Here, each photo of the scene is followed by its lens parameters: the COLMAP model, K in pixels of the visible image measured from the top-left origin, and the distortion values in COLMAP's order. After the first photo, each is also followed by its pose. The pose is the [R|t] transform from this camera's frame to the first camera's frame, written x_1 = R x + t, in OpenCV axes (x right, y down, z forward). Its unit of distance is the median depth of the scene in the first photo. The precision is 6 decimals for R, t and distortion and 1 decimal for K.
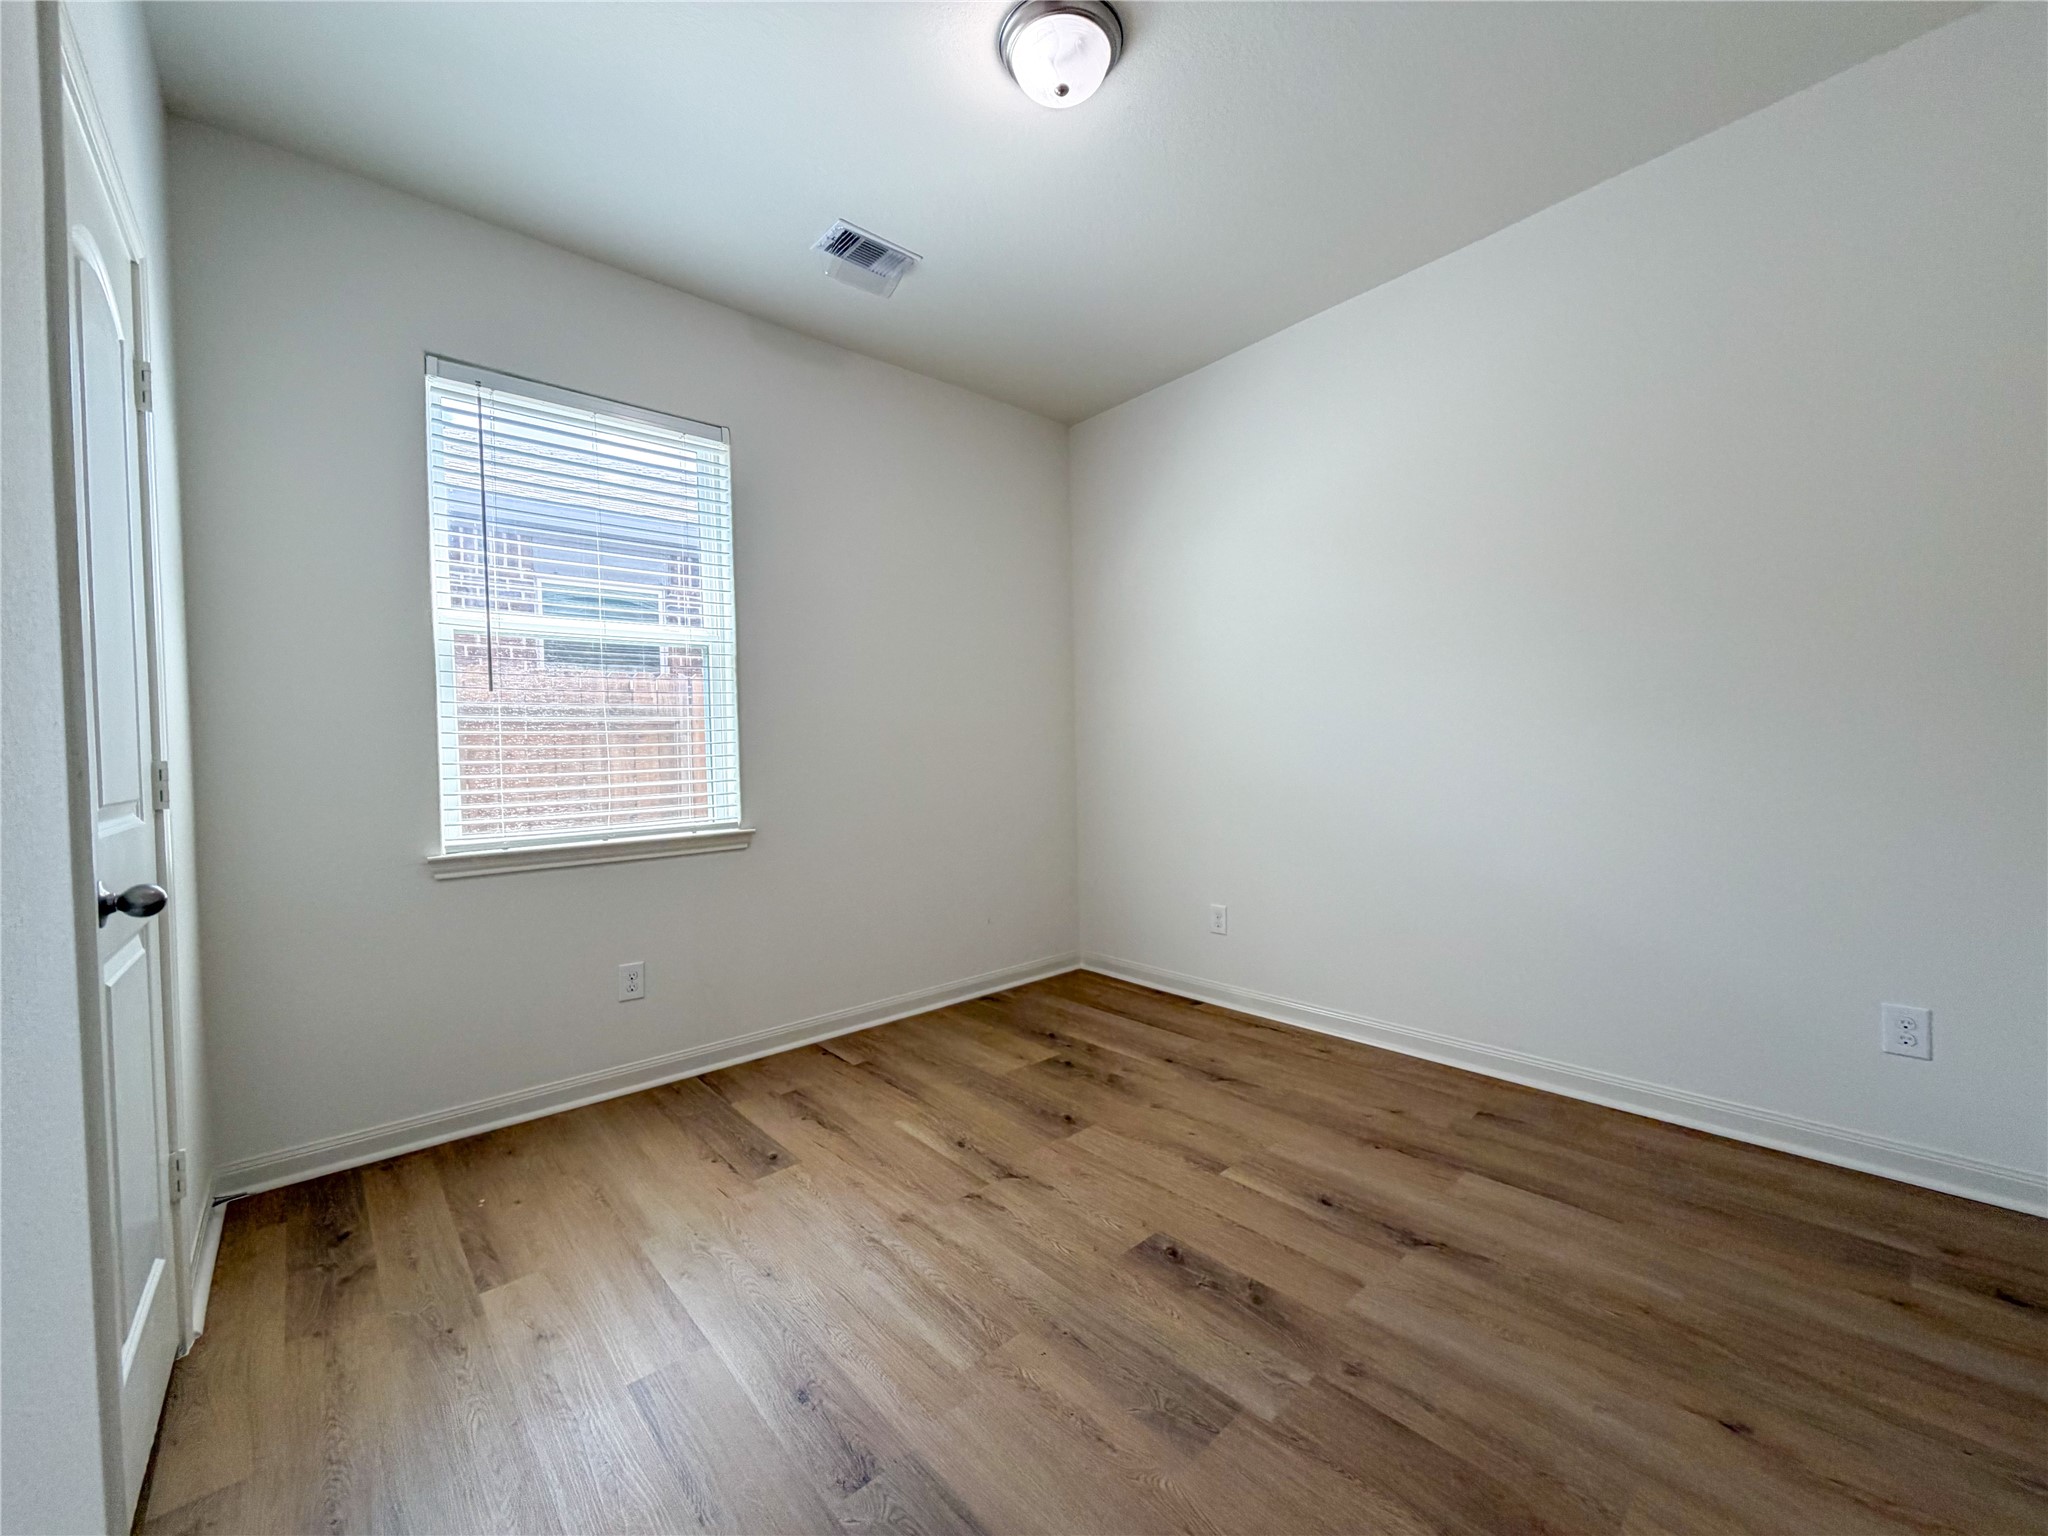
lens RADIAL K [[816.6, 0, 1027.1], [0, 816.6, 771.2], [0, 0, 1]] dist [-0.002283, -0.000021]
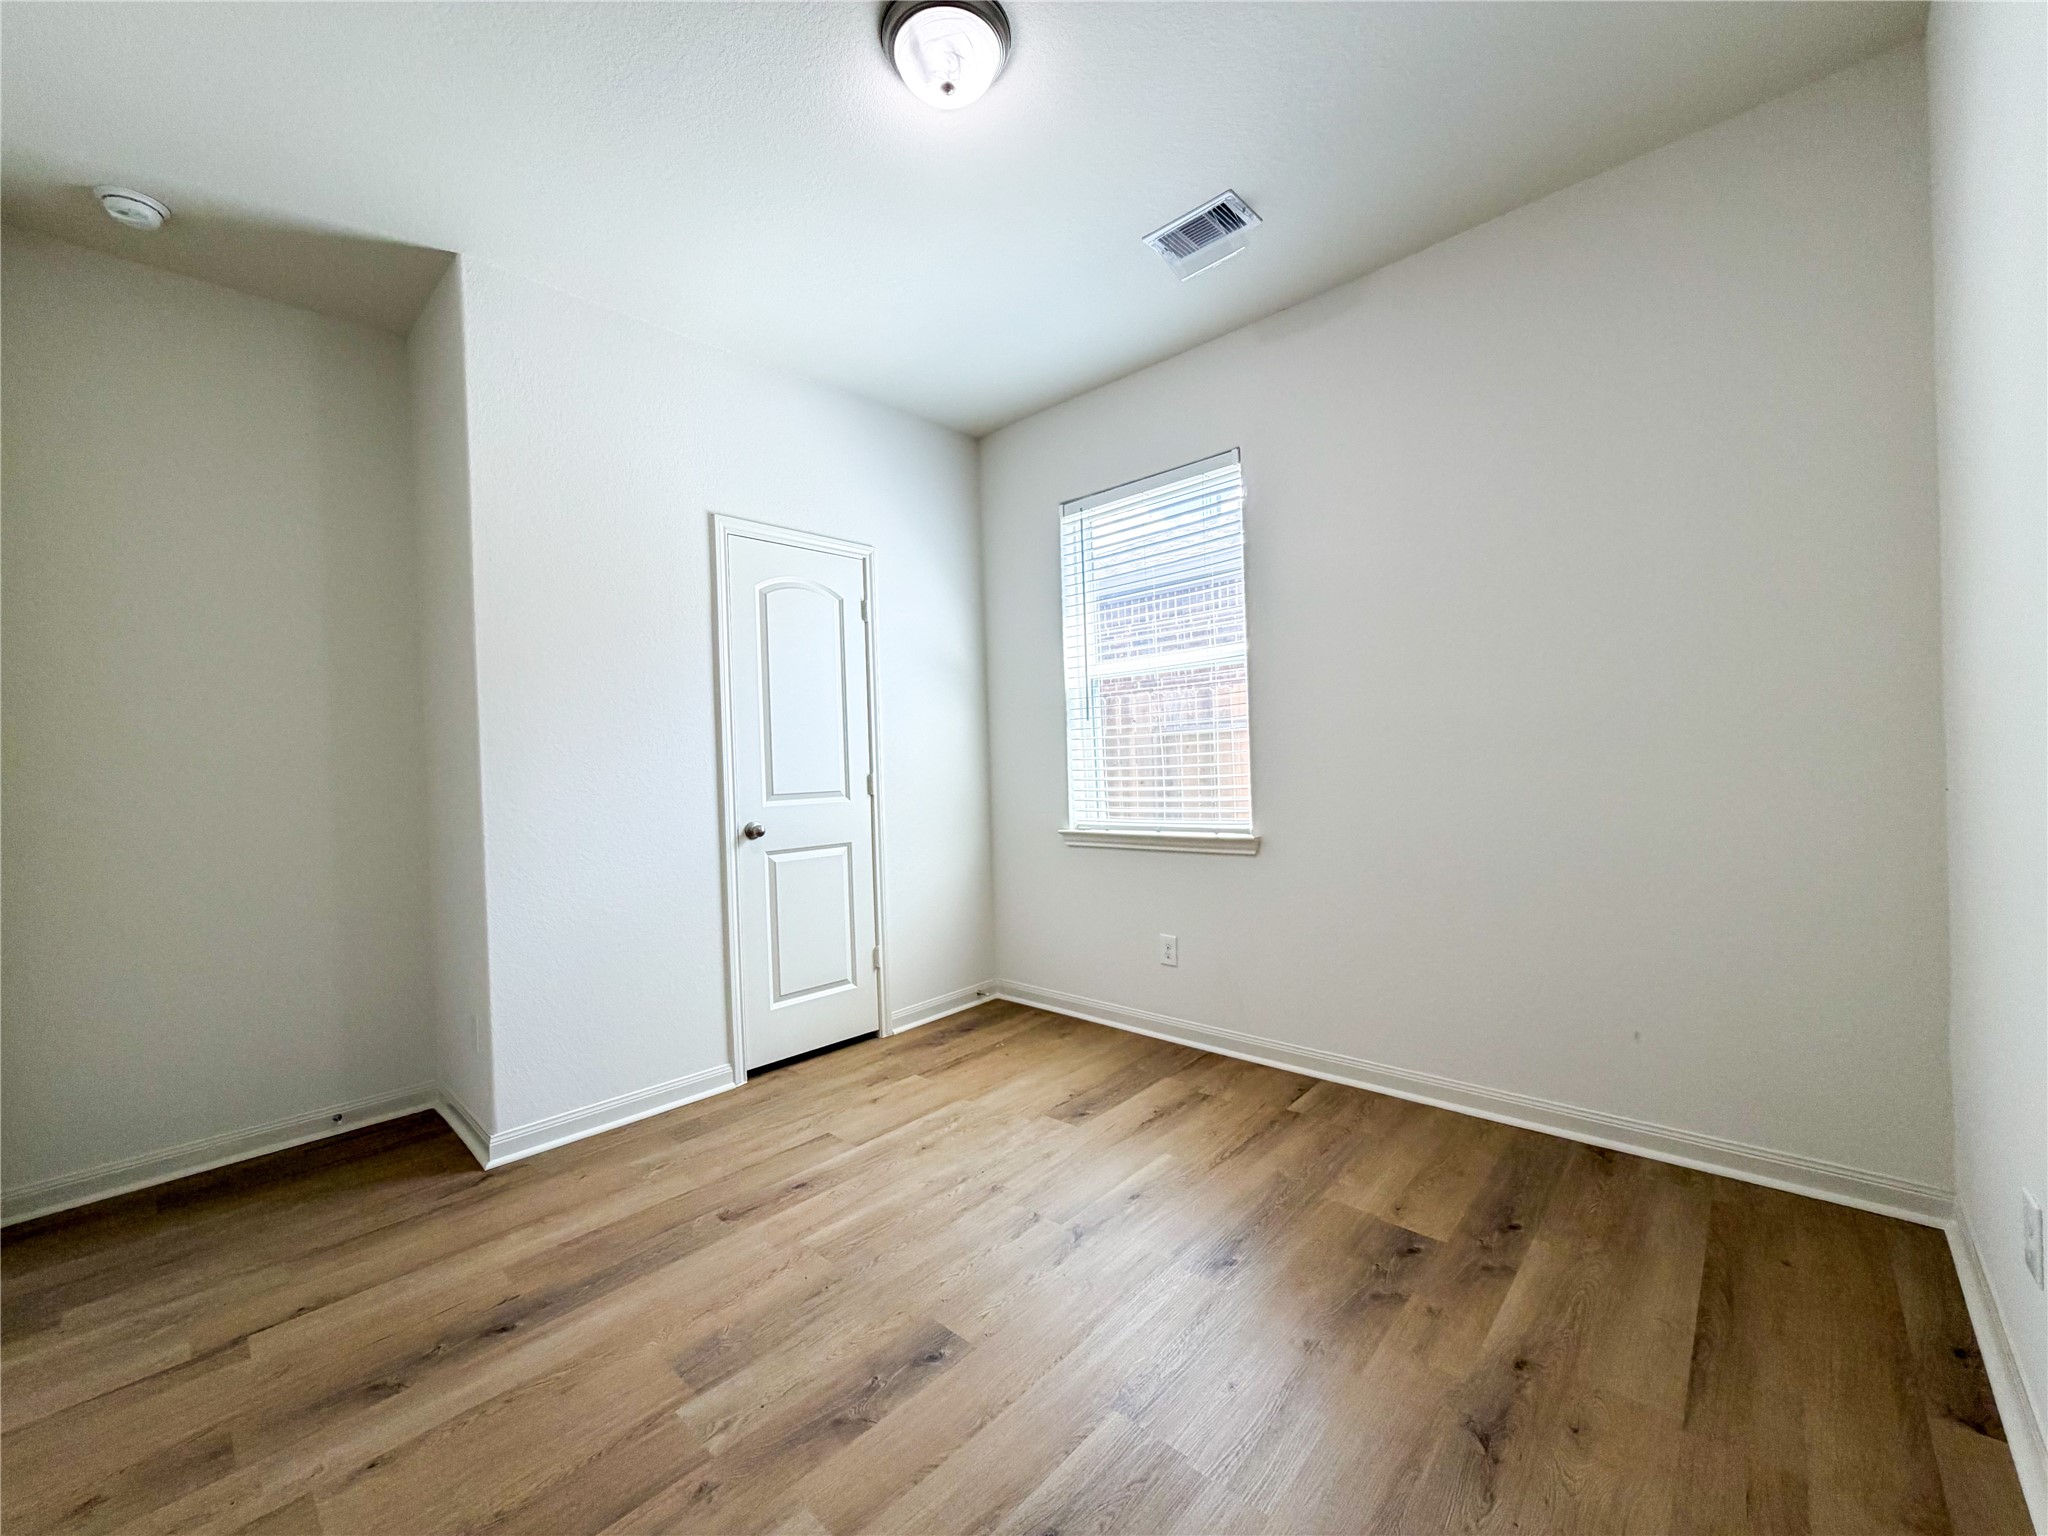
lens RADIAL K [[816.6, 0, 1027.1], [0, 816.6, 771.2], [0, 0, 1]] dist [-0.002283, -0.000021]
pose [[0.086559, 0.027505, -0.995867, 0.763868], [0.007105, 0.999576, 0.028225, -0.048383], [0.996221, -0.009519, 0.086327, 0.752509]]
